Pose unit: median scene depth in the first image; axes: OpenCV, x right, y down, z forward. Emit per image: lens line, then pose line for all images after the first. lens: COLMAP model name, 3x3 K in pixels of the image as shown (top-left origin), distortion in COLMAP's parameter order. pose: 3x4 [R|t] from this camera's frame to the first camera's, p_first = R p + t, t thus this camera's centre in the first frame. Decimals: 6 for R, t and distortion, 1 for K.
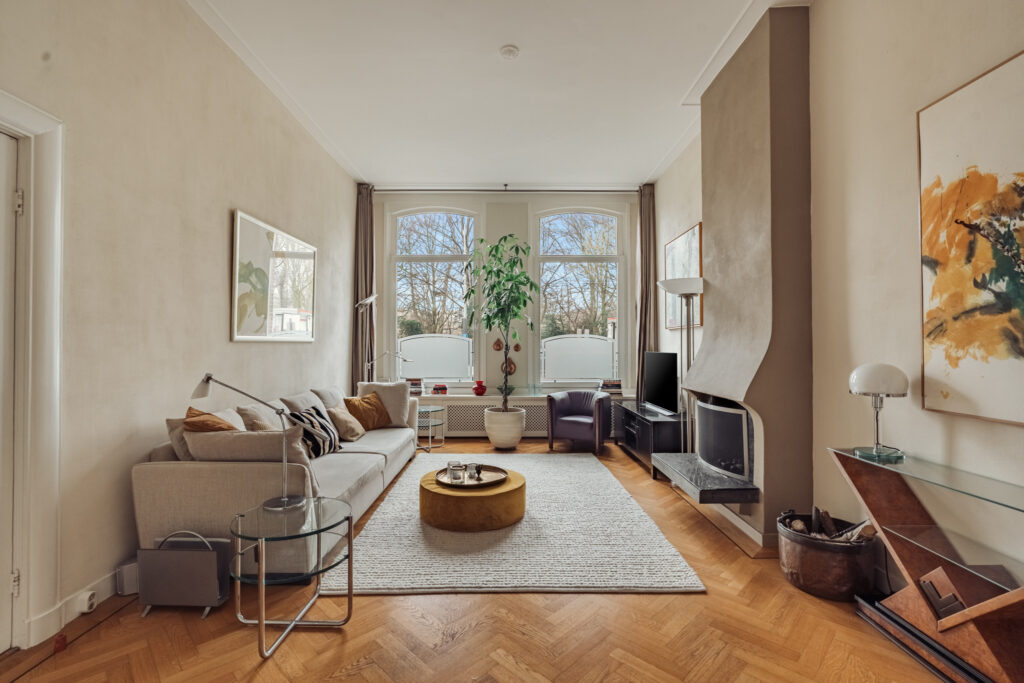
lens RADIAL K [[458.1, 0, 512.0], [0, 458.1, 341.5], [0, 0, 1]] dist [-0.002558, -0.000318]
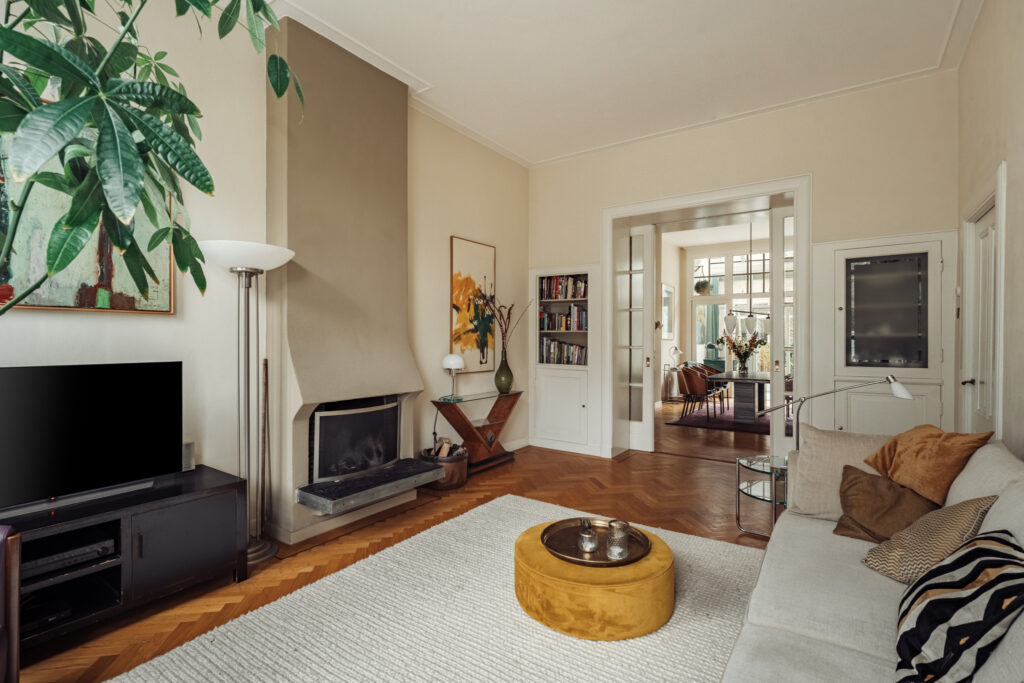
lens RADIAL K [[494.4, 0, 512.0], [0, 494.4, 341.5], [0, 0, 1]] dist [0.001686, 0.000286]
pose [[-0.819072, -0.004002, 0.573677, -0.713778], [-0.006975, 0.999971, -0.002982, -0.002244], [-0.573649, -0.006444, -0.819076, 2.888406]]
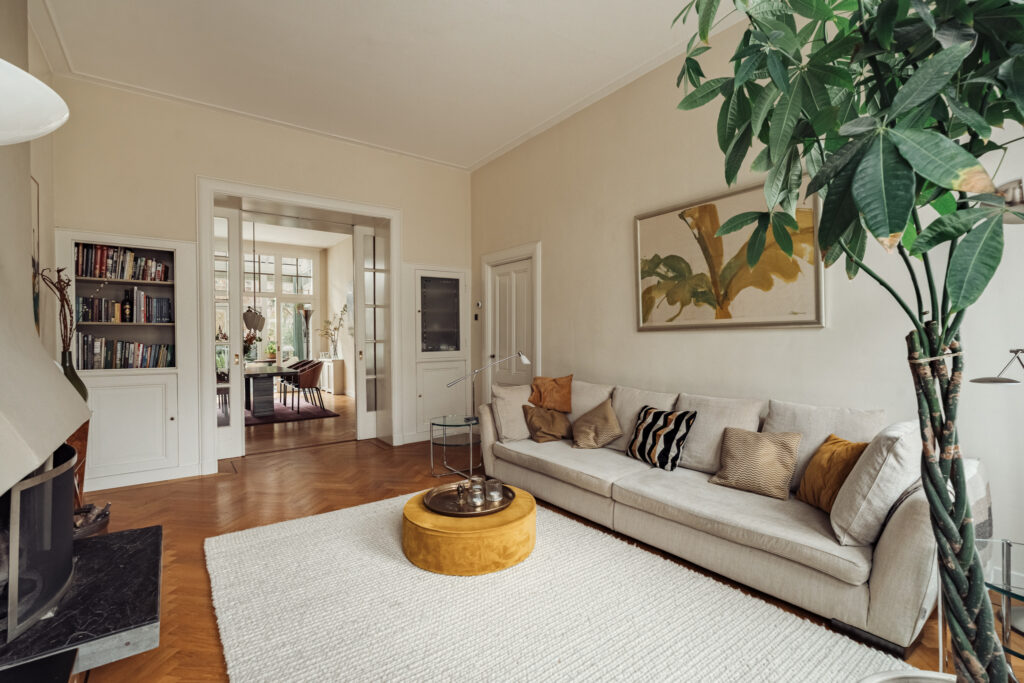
lens RADIAL K [[467.5, 0, 513.8], [0, 467.5, 335.1], [0, 0, 1]] dist [-0.002311, -0.000169]
pose [[-0.798444, 0.005217, -0.602046, 0.576771], [0.015790, 0.999800, -0.012277, 0.028782], [0.601862, -0.019309, -0.798367, 2.946532]]
